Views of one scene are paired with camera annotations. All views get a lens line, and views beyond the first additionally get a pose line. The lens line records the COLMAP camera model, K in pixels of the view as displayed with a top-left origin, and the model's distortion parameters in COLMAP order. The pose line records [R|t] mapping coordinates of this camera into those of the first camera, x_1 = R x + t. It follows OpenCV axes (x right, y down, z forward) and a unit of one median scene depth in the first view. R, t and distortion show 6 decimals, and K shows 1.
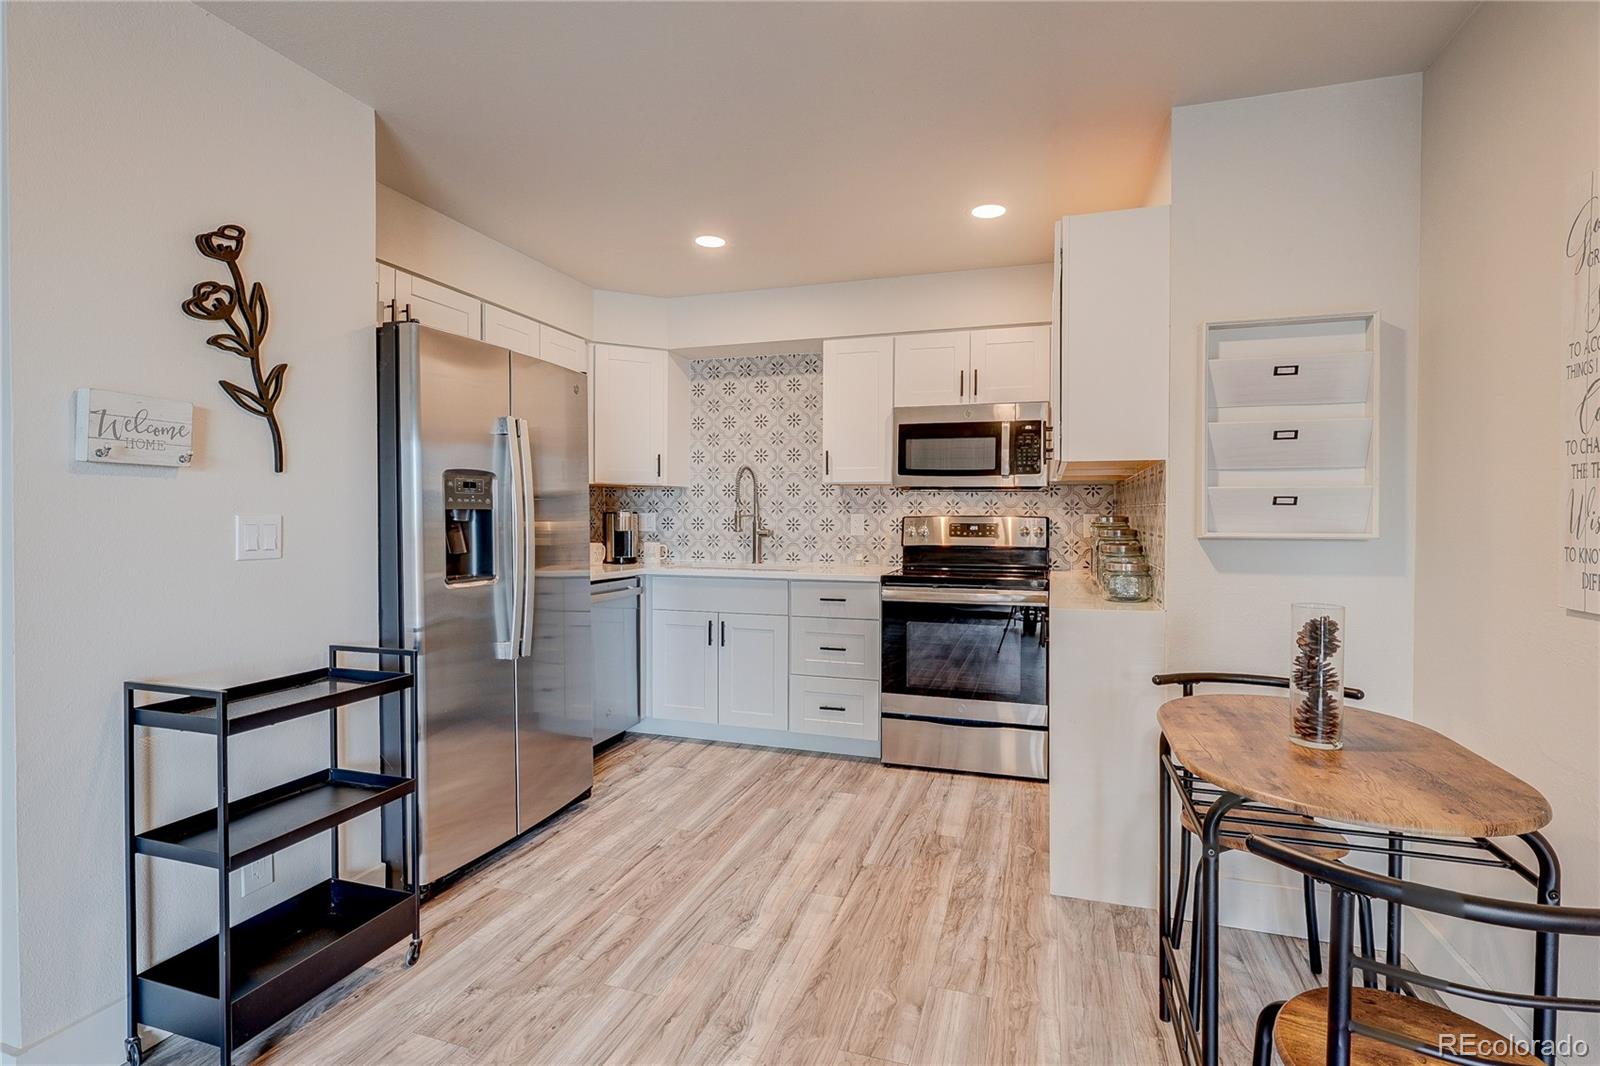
lens RADIAL K [[758.1, 0, 799.3], [0, 758.1, 530.1], [0, 0, 1]] dist [-0.001991, 0.000043]
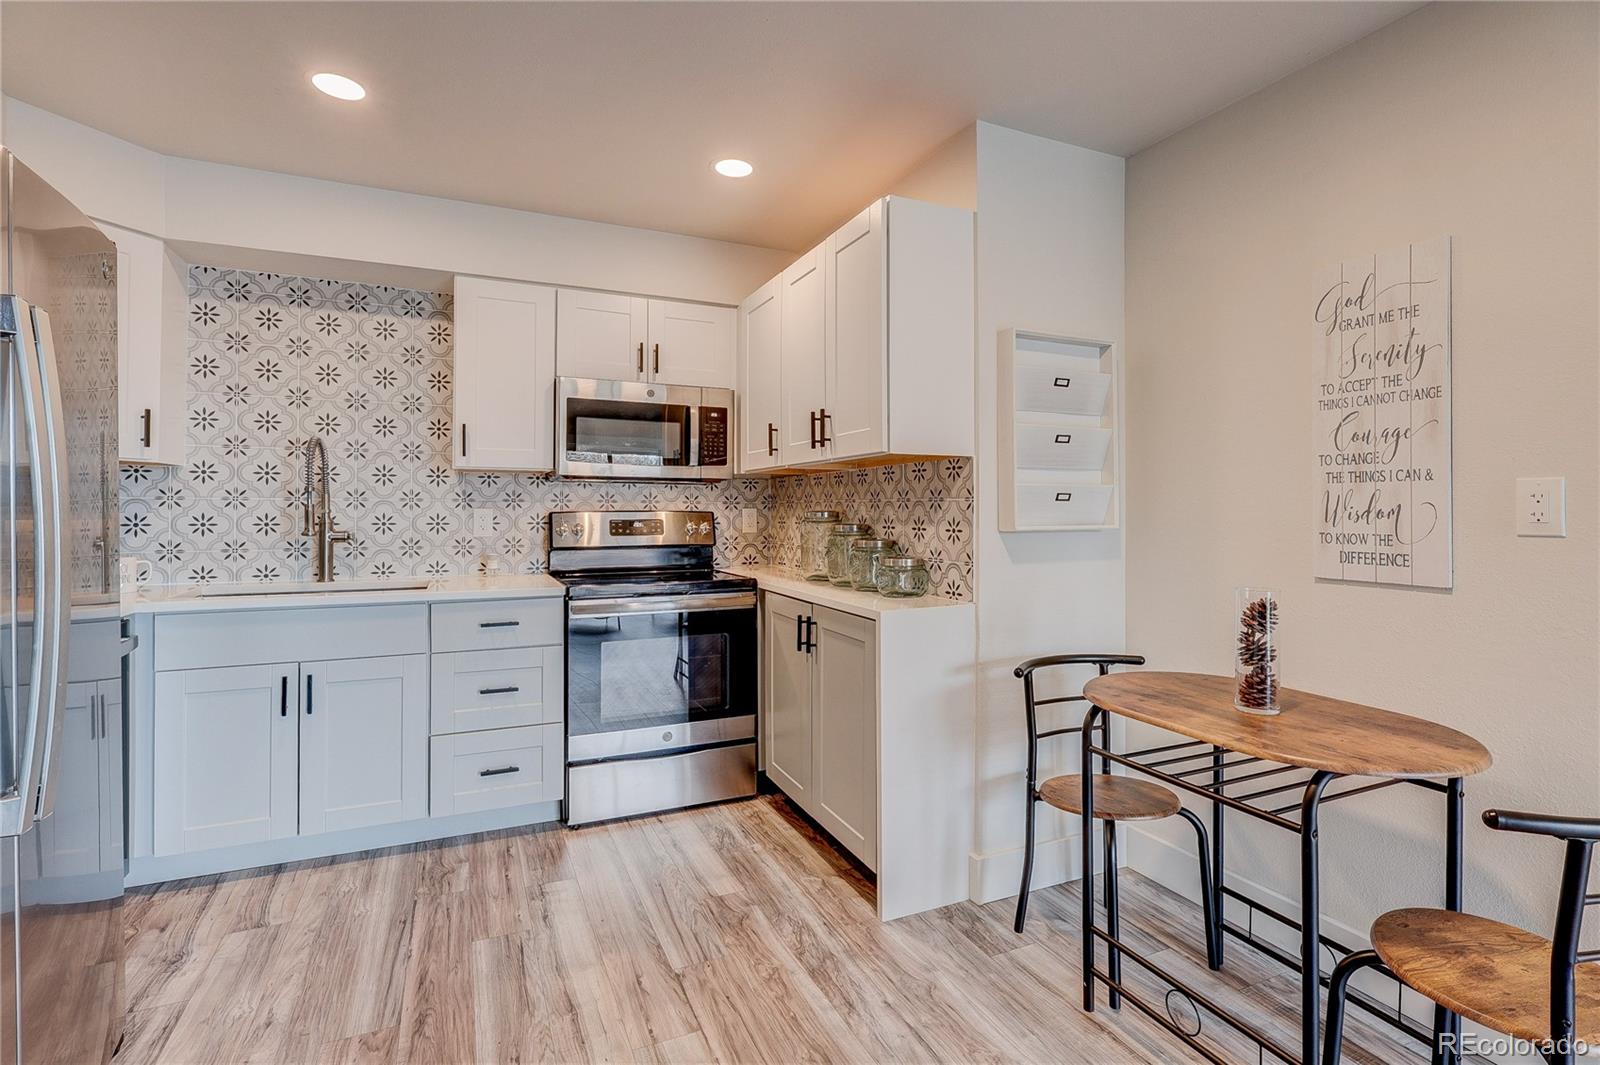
lens RADIAL K [[759.3, 0, 802.5], [0, 759.3, 507.4], [0, 0, 1]] dist [-0.004538, -0.000280]
pose [[0.737703, 0.000055, 0.675126, -0.245068], [0.014995, 0.999752, -0.016466, -0.006289], [-0.674959, 0.022271, 0.737519, 0.253868]]
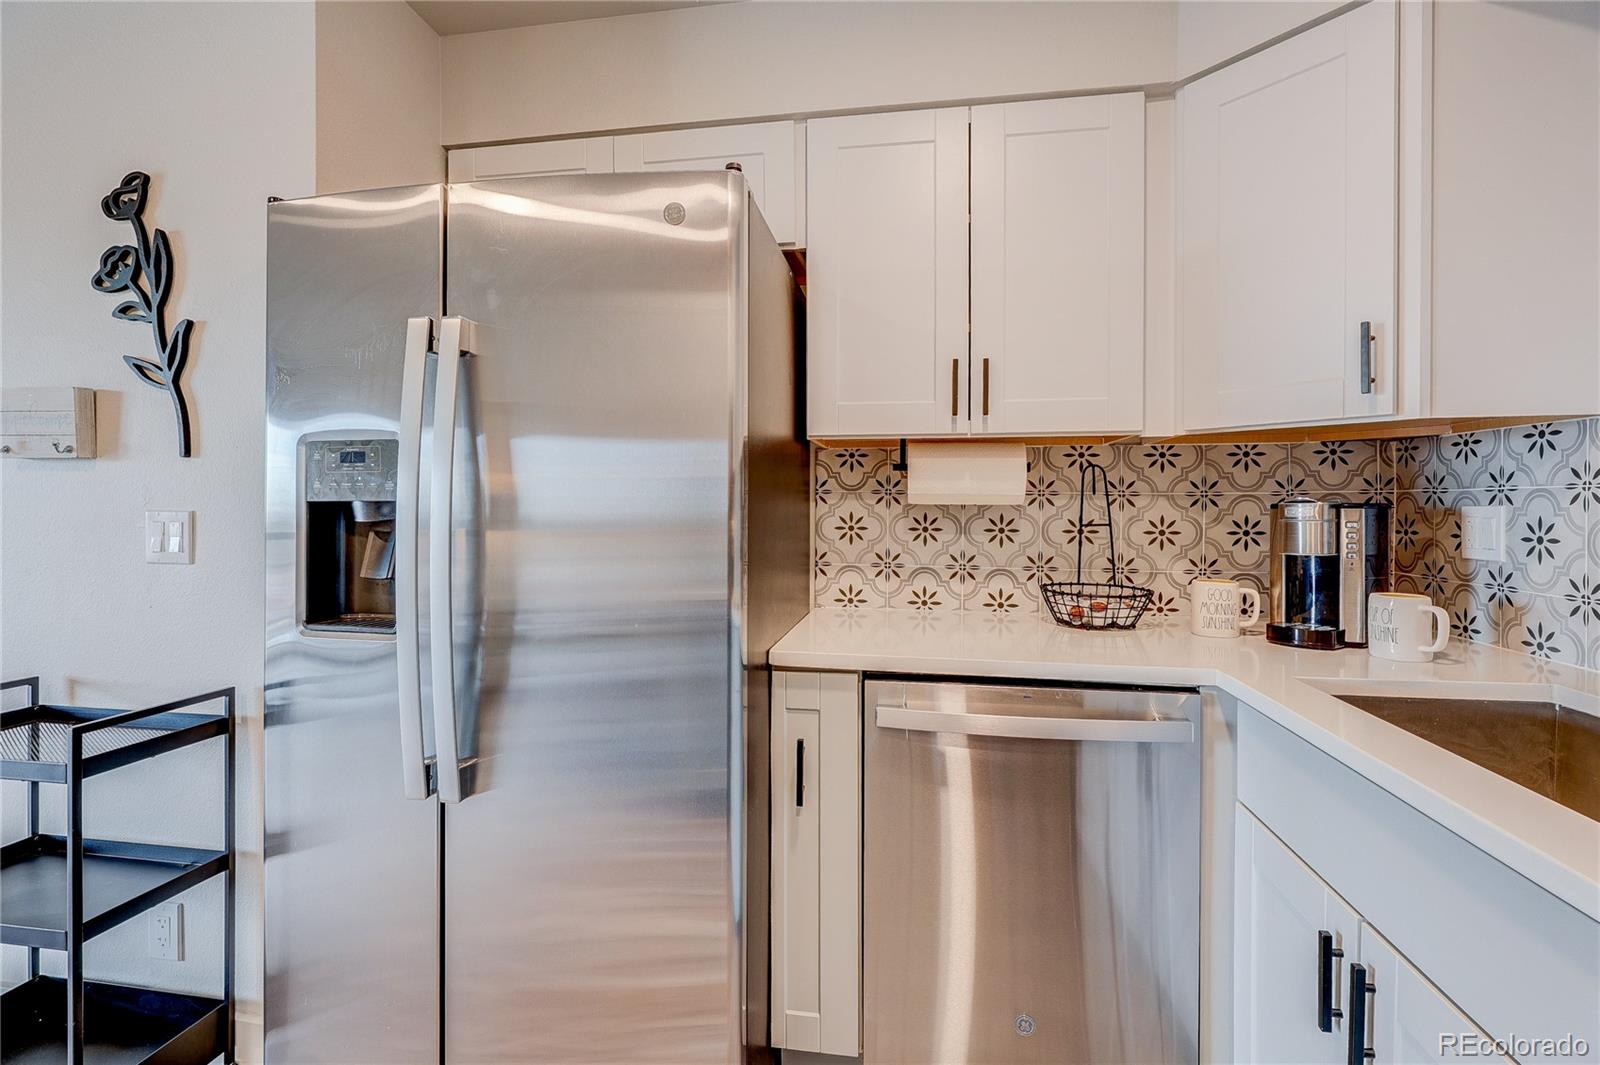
lens RADIAL K [[759.3, 0, 802.5], [0, 759.3, 507.4], [0, 0, 1]] dist [-0.004538, -0.000280]
pose [[0.151741, 0.000747, -0.988420, 0.113321], [-0.021122, 0.999774, -0.002487, -0.019351], [0.988195, 0.021255, 0.151723, 0.850465]]
